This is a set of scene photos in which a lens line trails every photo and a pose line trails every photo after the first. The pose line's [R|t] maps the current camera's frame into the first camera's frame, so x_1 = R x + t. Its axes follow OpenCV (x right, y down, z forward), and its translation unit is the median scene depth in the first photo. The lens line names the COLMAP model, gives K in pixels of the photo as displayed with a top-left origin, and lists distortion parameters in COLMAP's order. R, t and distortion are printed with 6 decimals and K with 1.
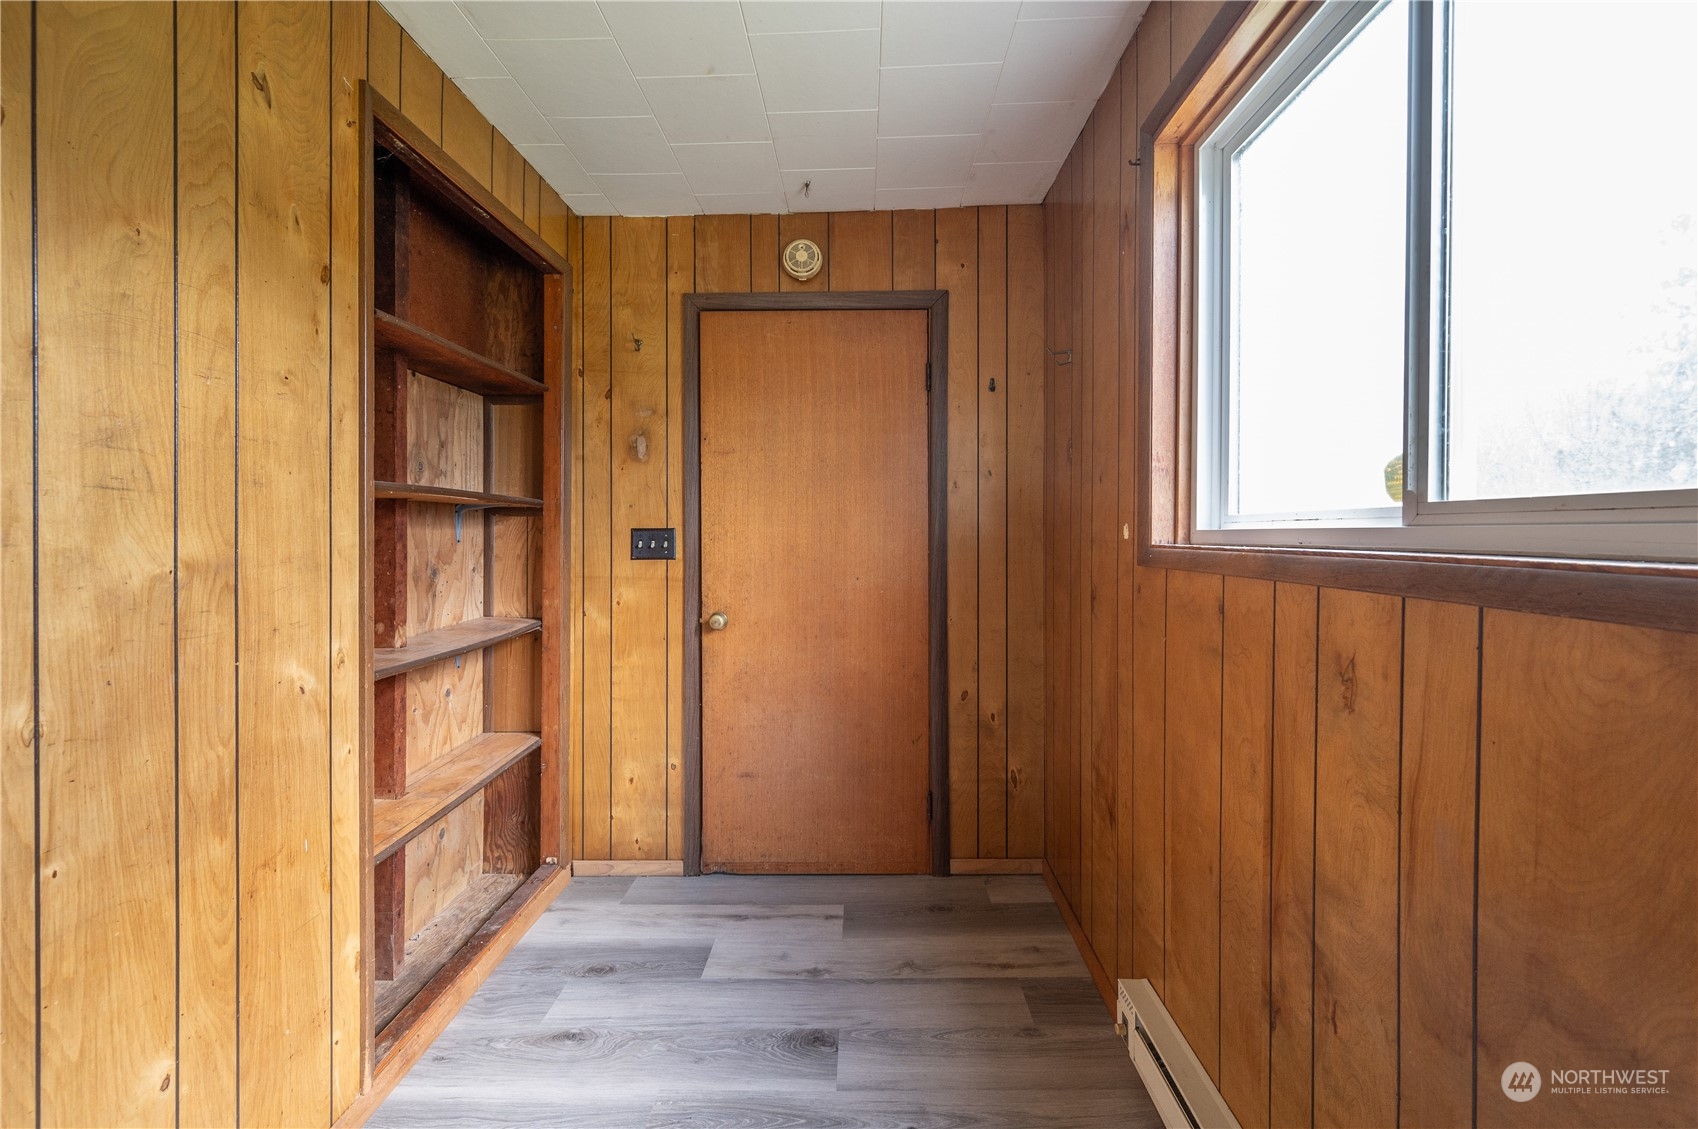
lens RADIAL K [[696.9, 0, 837.1], [0, 696.9, 532.7], [0, 0, 1]] dist [0.005978, -0.001087]
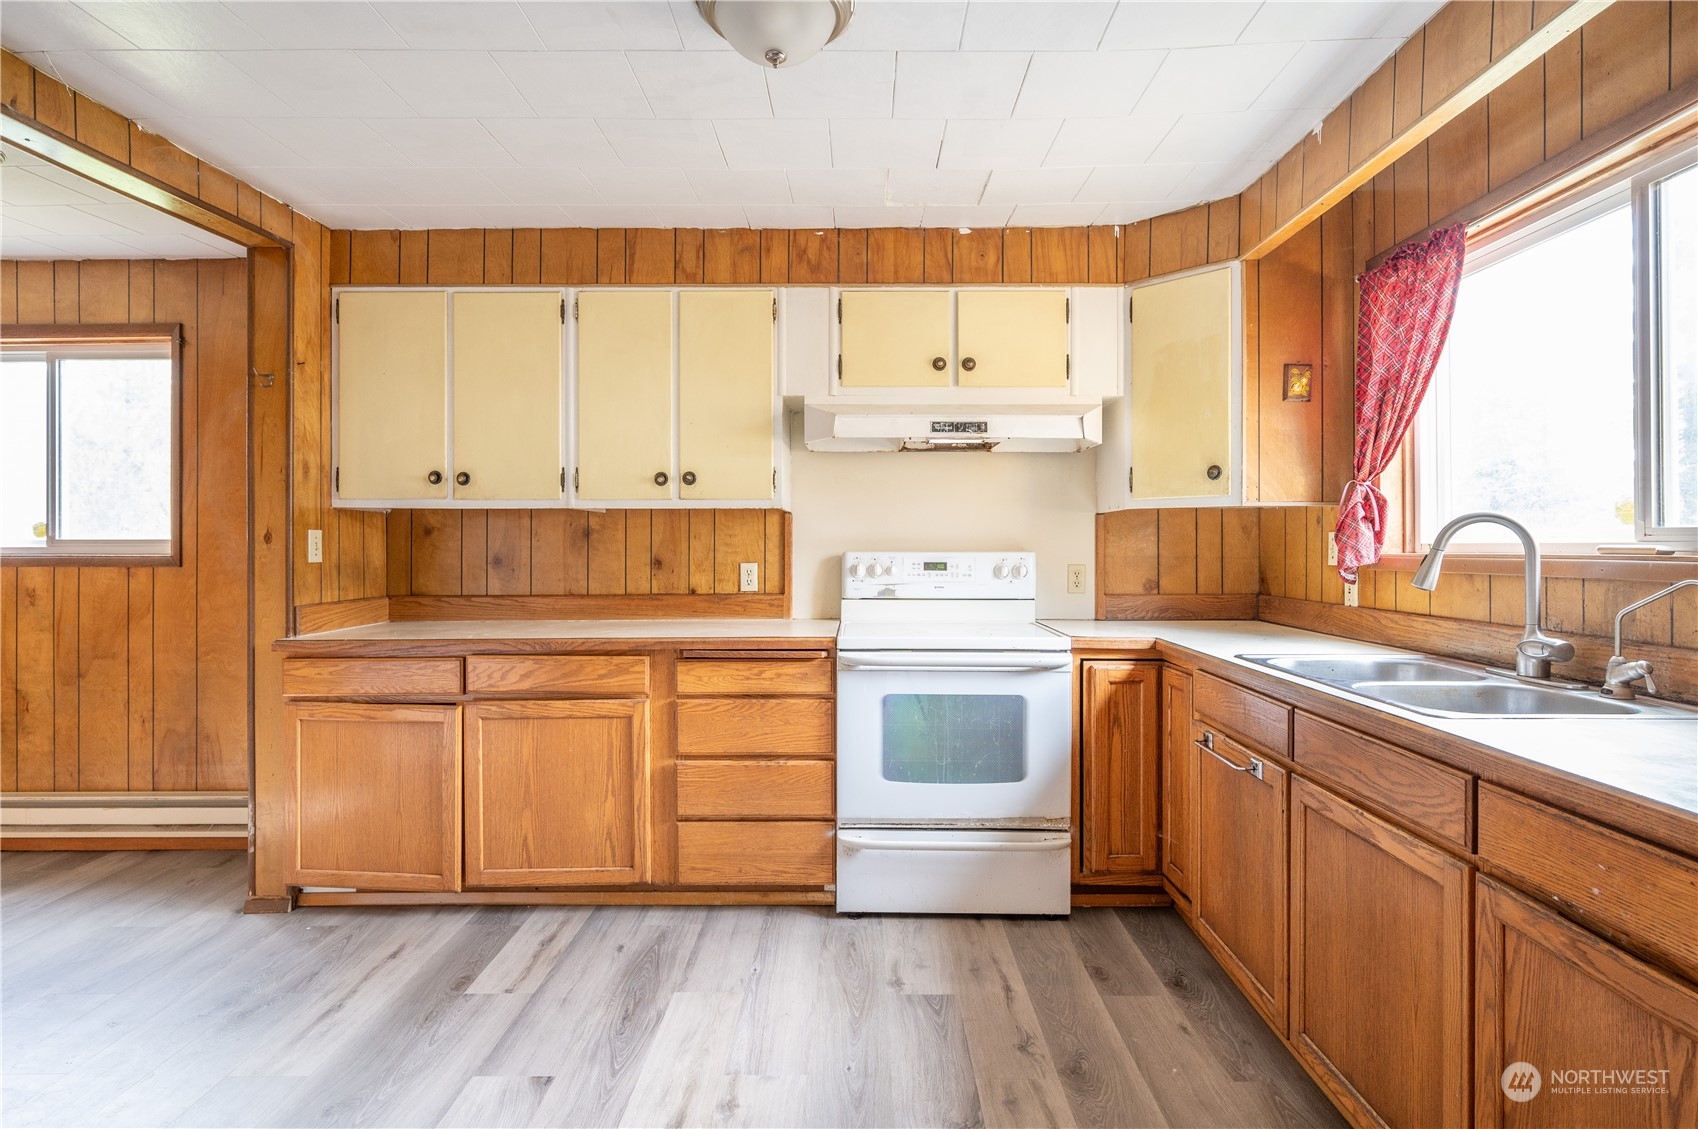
lens RADIAL K [[883.9, 0, 839.5], [0, 883.9, 539.7], [0, 0, 1]] dist [0.002070, 0.004501]
pose [[0.004398, 0.005440, 0.999976, -1.154127], [0.002153, 0.999983, -0.005450, -0.003105], [-0.999988, 0.002176, 0.004386, -0.938302]]
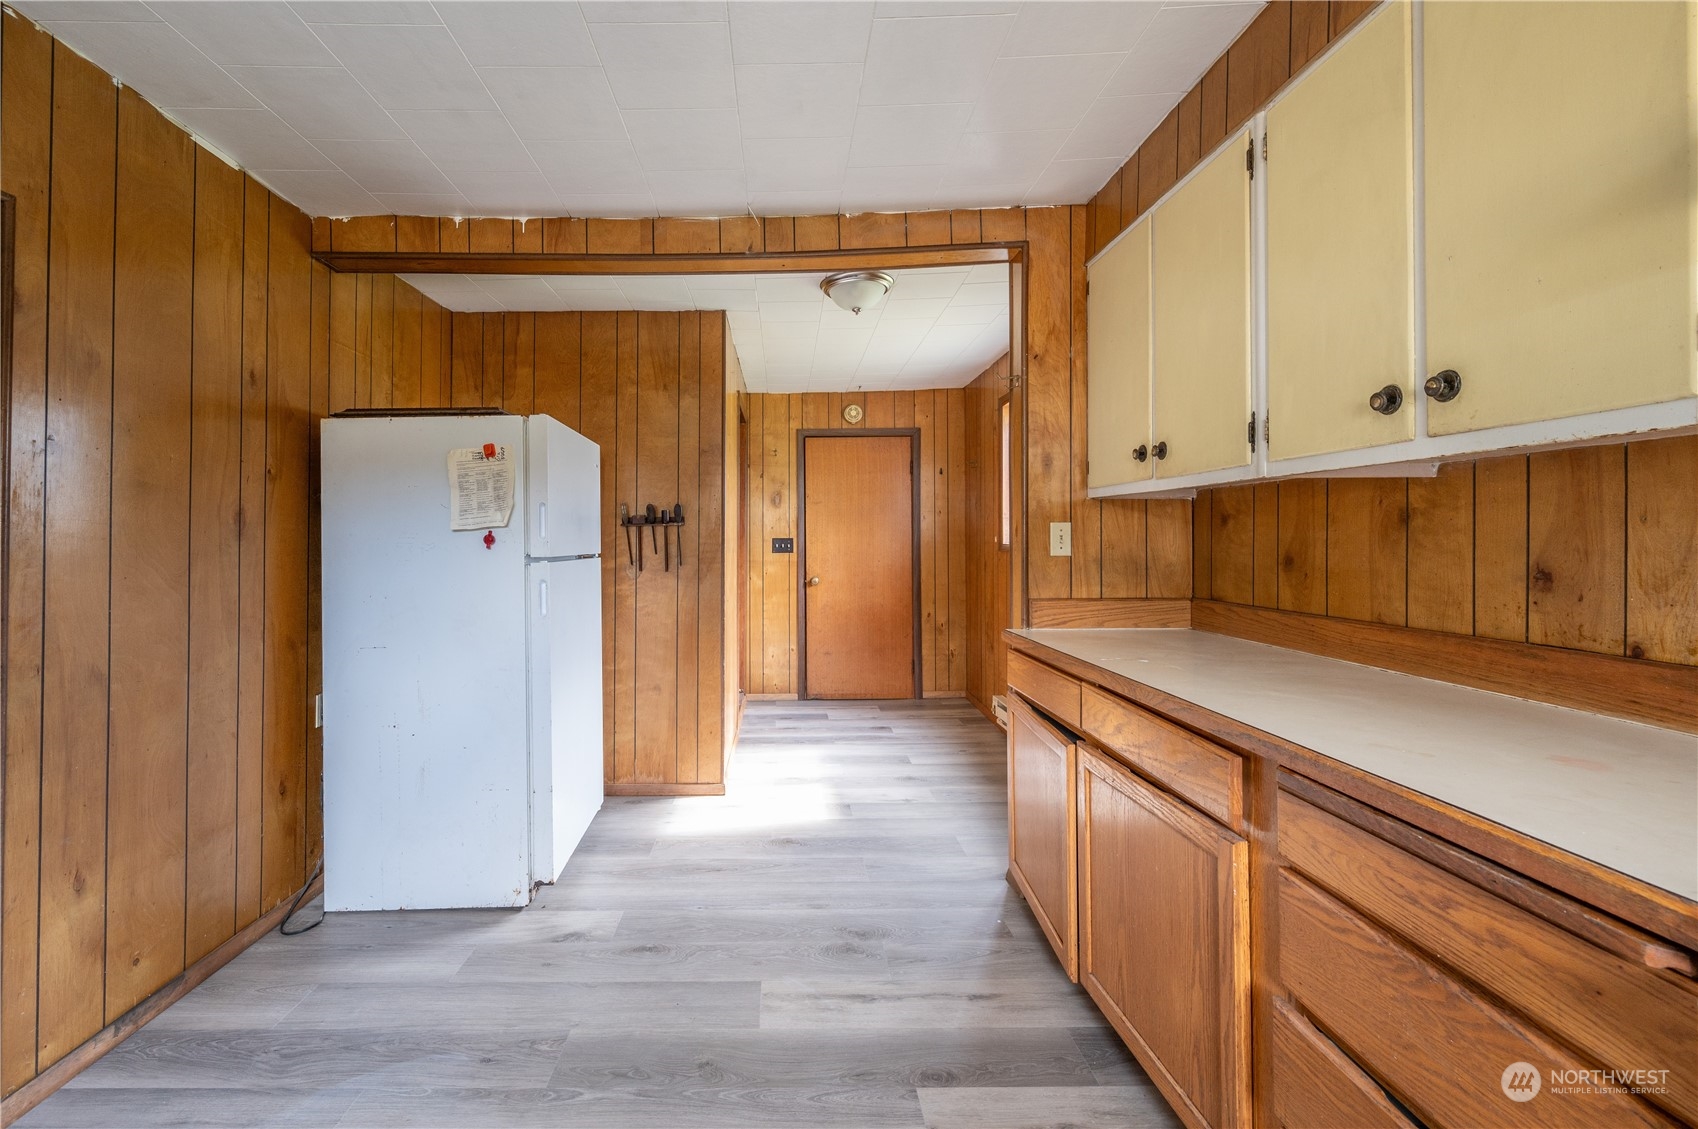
lens RADIAL K [[696.9, 0, 761.5], [0, 696.9, 533.8], [0, 0, 1]] dist [0.005978, -0.001087]
pose [[0.999989, -0.004184, 0.001898, -0.335856], [0.004198, 0.999964, -0.007307, -0.004541], [-0.001867, 0.007315, 0.999972, -1.147414]]
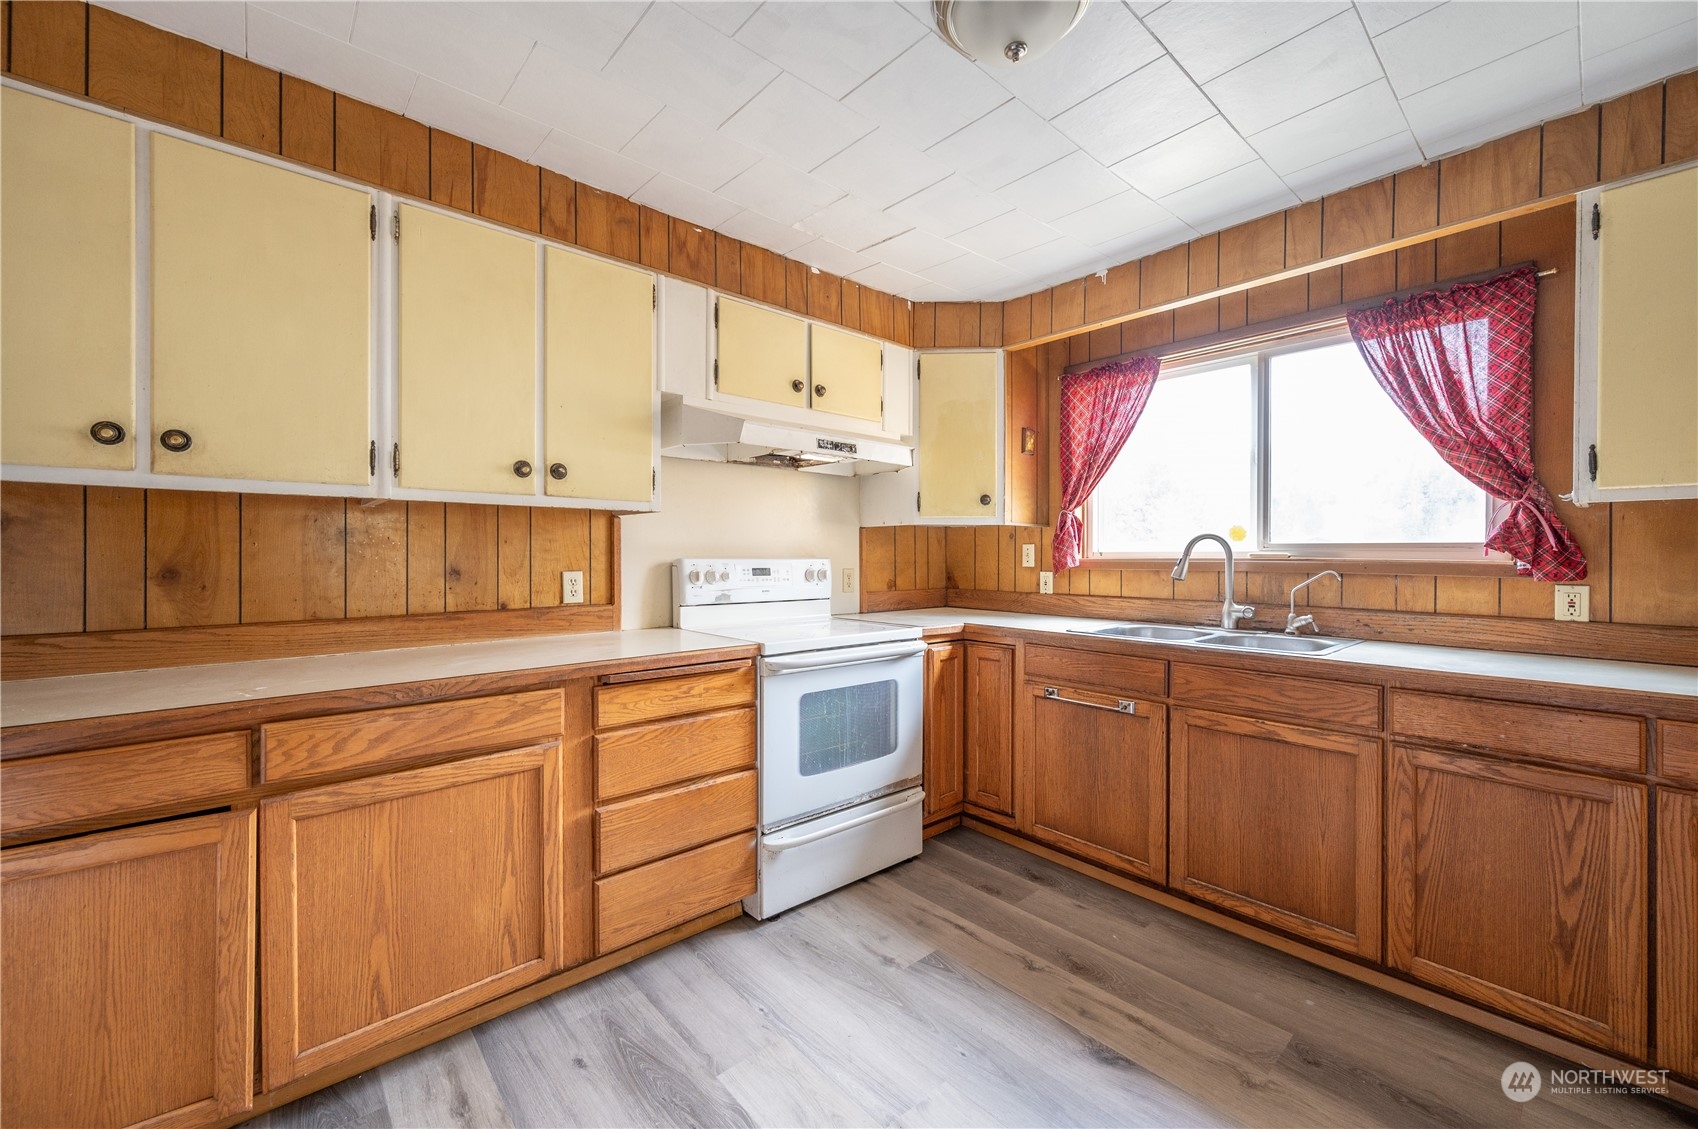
lens RADIAL K [[696.9, 0, 851.6], [0, 696.9, 552.7], [0, 0, 1]] dist [0.005978, -0.001087]
pose [[-0.689055, 0.001053, 0.724708, -0.751325], [-0.000651, 0.999998, -0.002071, 0.001152], [-0.724709, -0.001899, -0.689053, -0.407726]]
